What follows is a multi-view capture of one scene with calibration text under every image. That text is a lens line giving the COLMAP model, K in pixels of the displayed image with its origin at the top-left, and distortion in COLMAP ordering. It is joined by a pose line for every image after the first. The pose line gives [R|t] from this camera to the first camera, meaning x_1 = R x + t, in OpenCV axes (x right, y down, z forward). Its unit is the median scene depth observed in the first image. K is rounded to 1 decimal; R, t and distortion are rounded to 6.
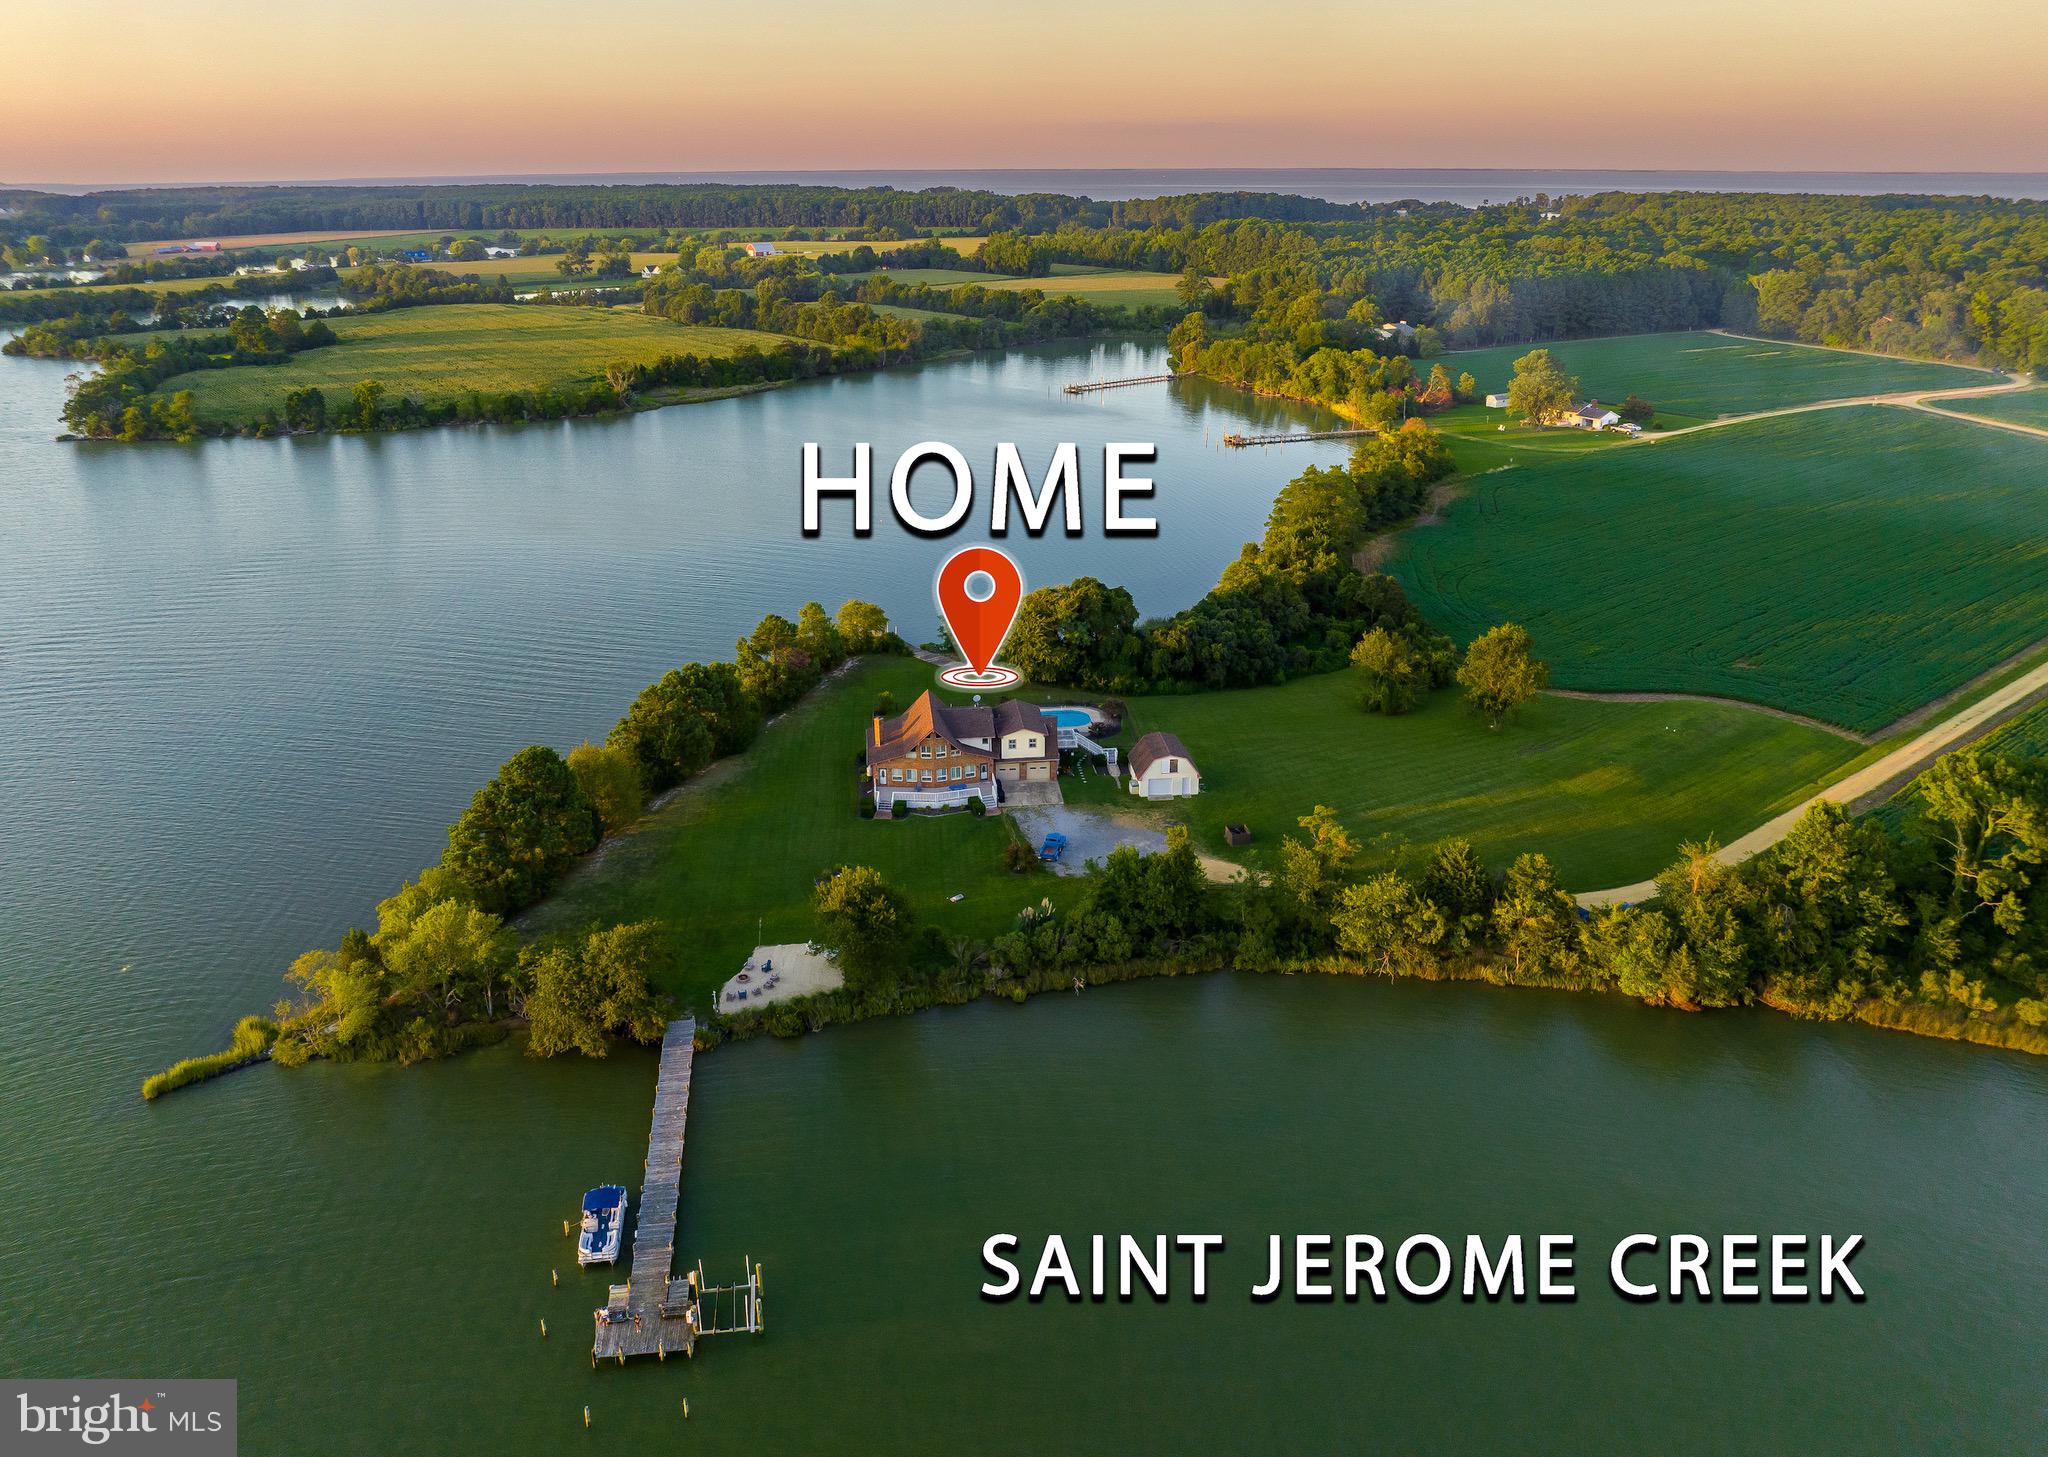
lens RADIAL K [[1448.5, 0, 1024.0], [0, 1448.5, 728.5], [0, 0, 1]] dist [-0.041193, 0.005250]
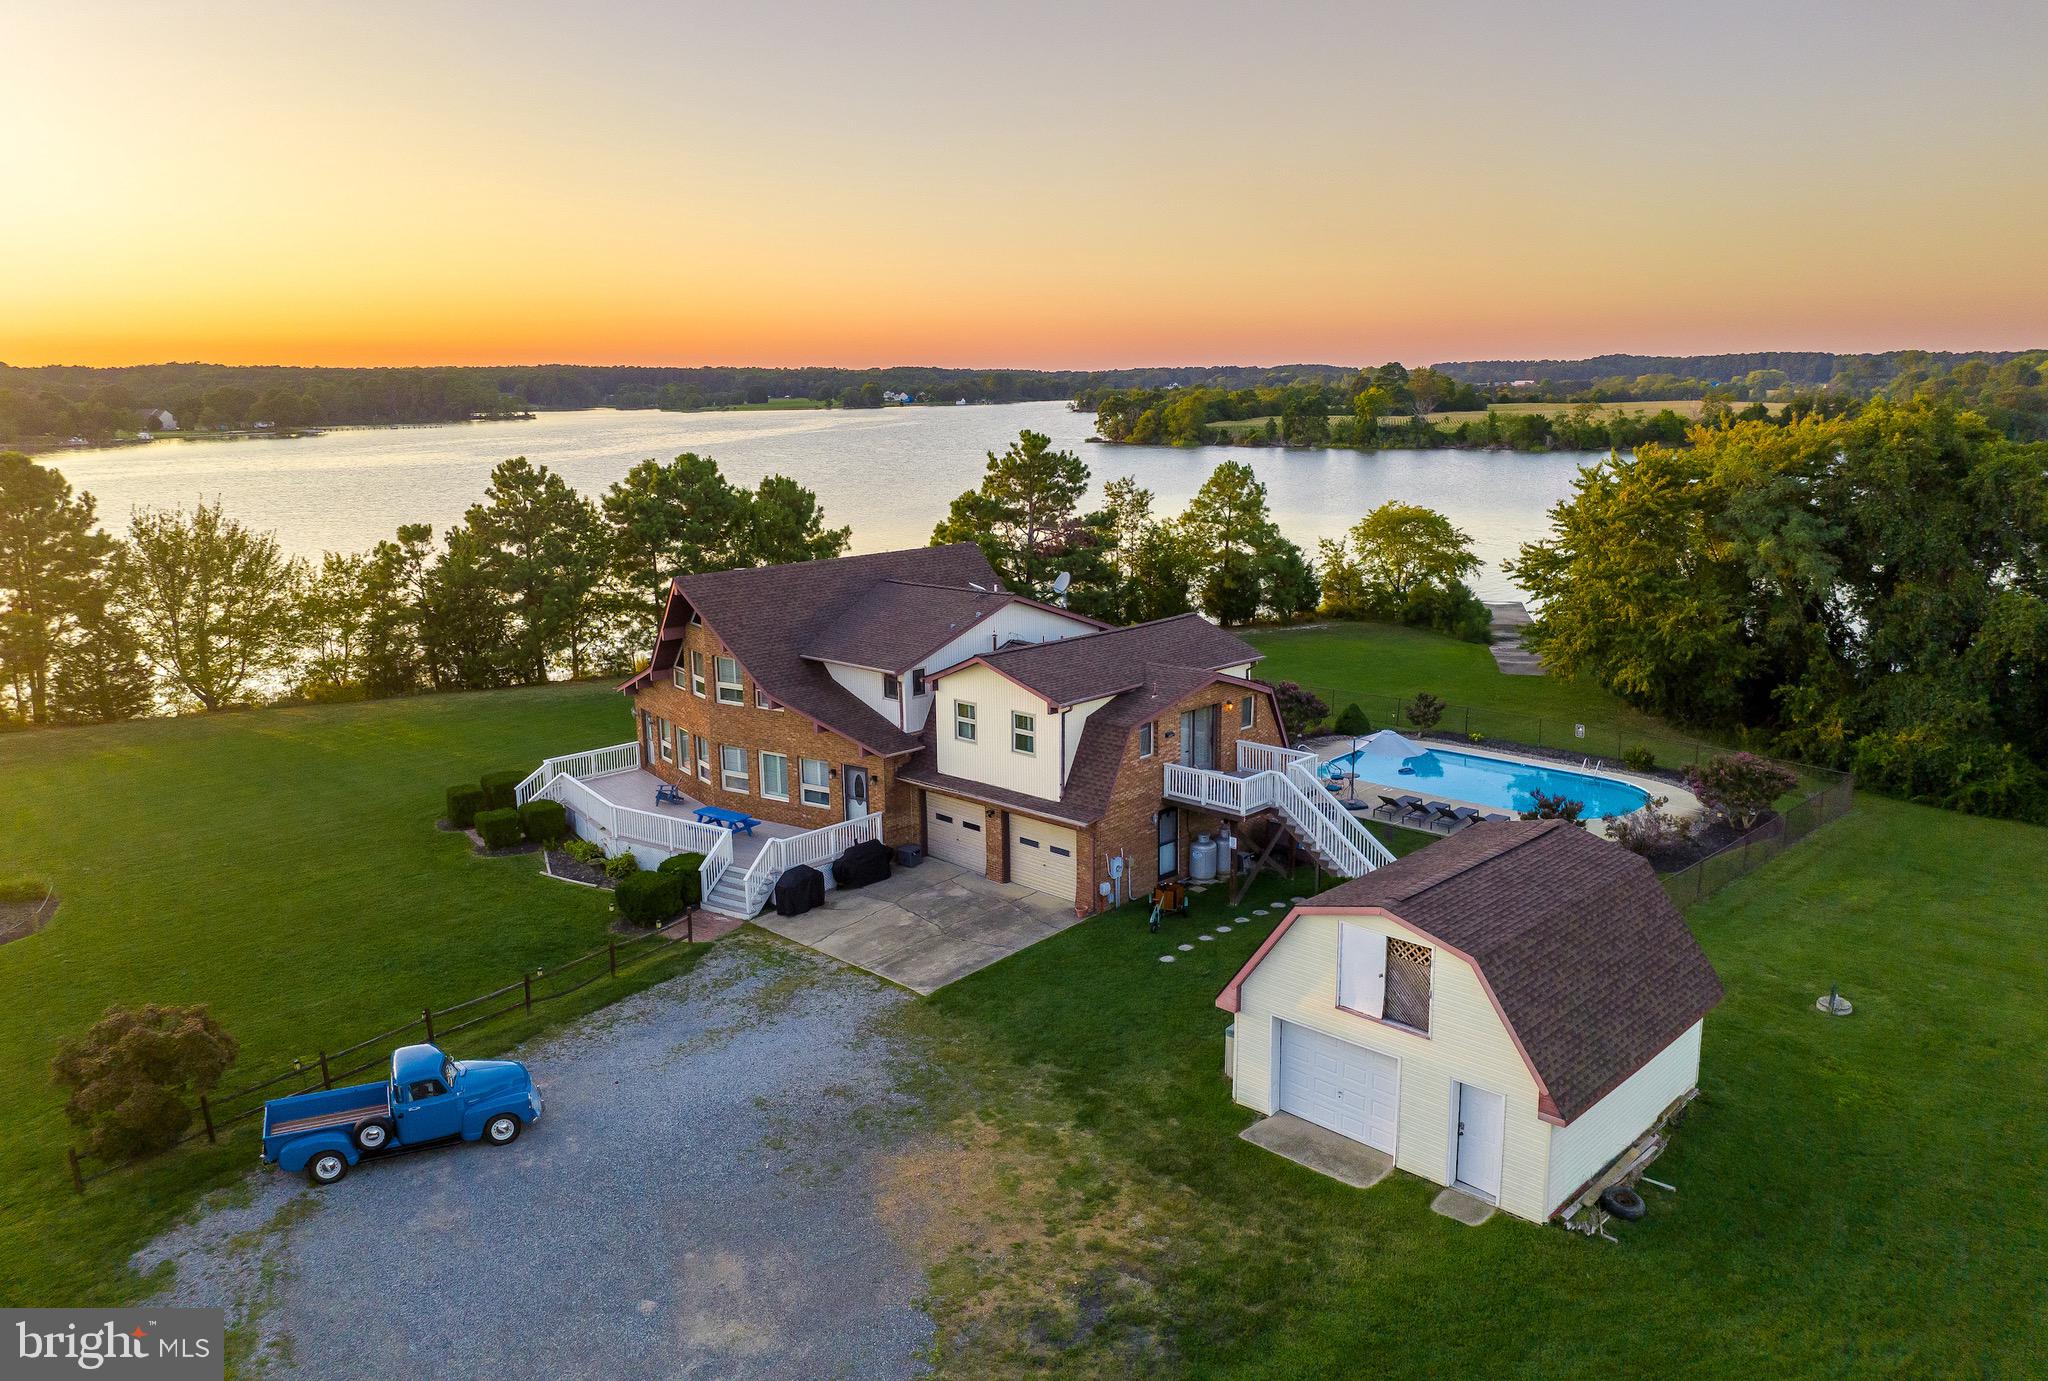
lens RADIAL K [[1462.1, 0, 1029.7], [0, 1462.1, 663.7], [0, 0, 1]] dist [-0.034291, -0.001582]
pose [[0.631360, 0.137266, -0.763245, 0.070473], [-0.269278, 0.961775, -0.049778, 0.003969], [0.727237, 0.236953, 0.644188, 0.309971]]
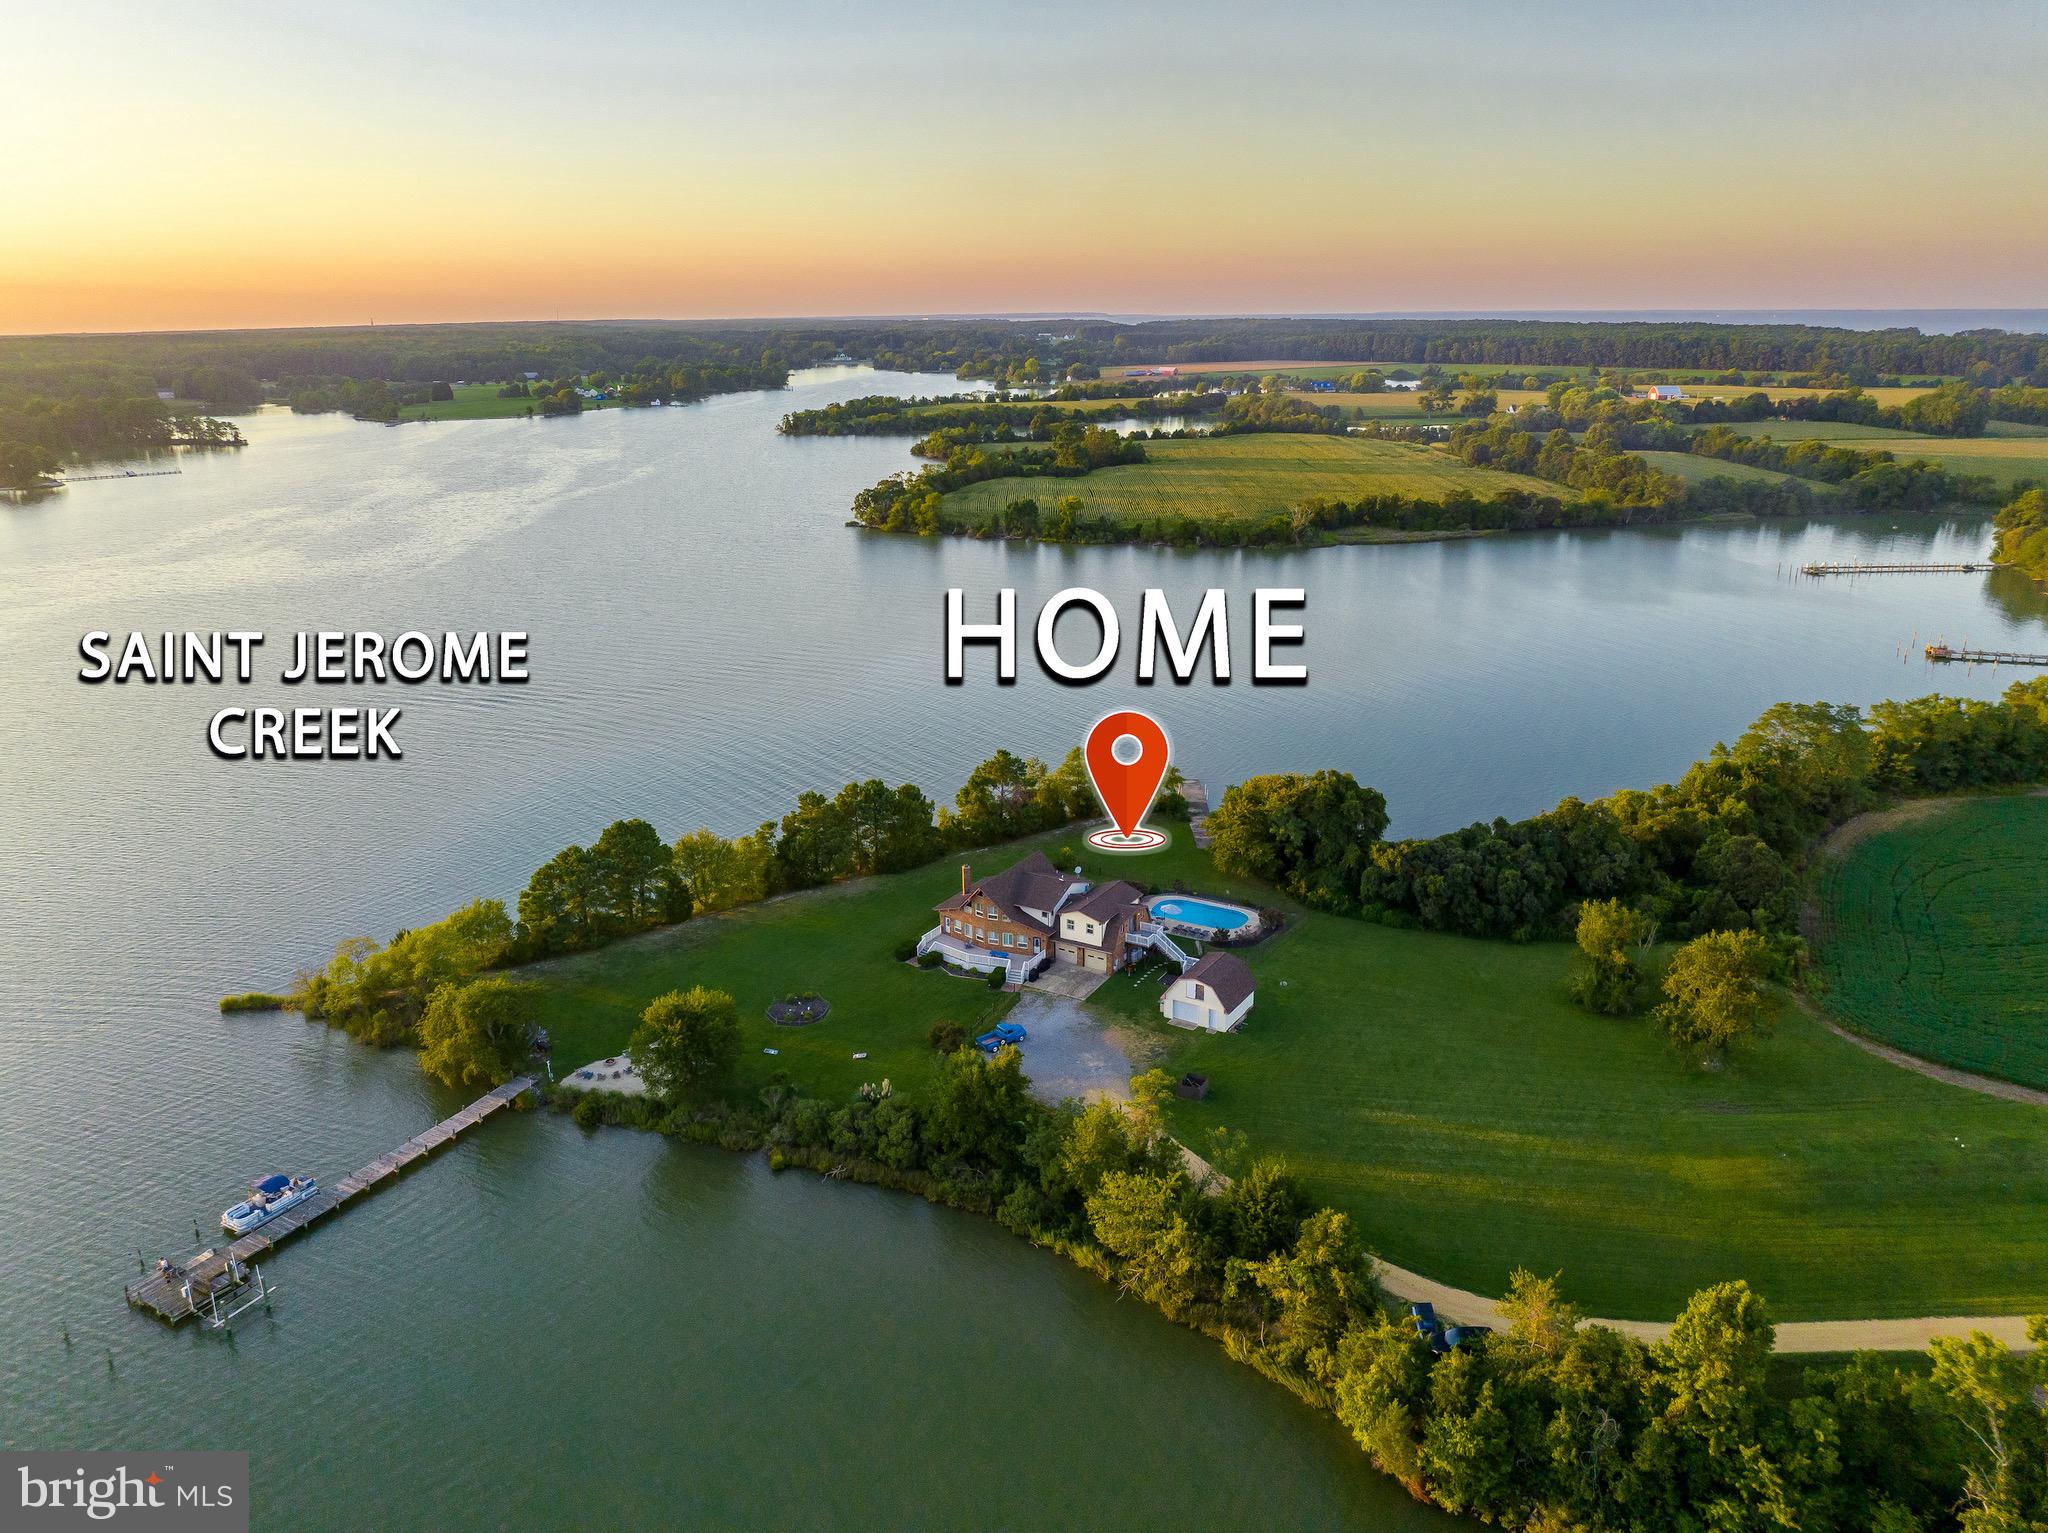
lens RADIAL K [[1461.2, 0, 1024.0], [0, 1461.2, 766.5], [0, 0, 1]] dist [-0.015154, -0.041957]
pose [[0.792742, 0.174122, -0.584159, 0.183358], [-0.211442, 0.977381, 0.004389, -0.031759], [0.571710, 0.120037, 0.811628, 0.077227]]
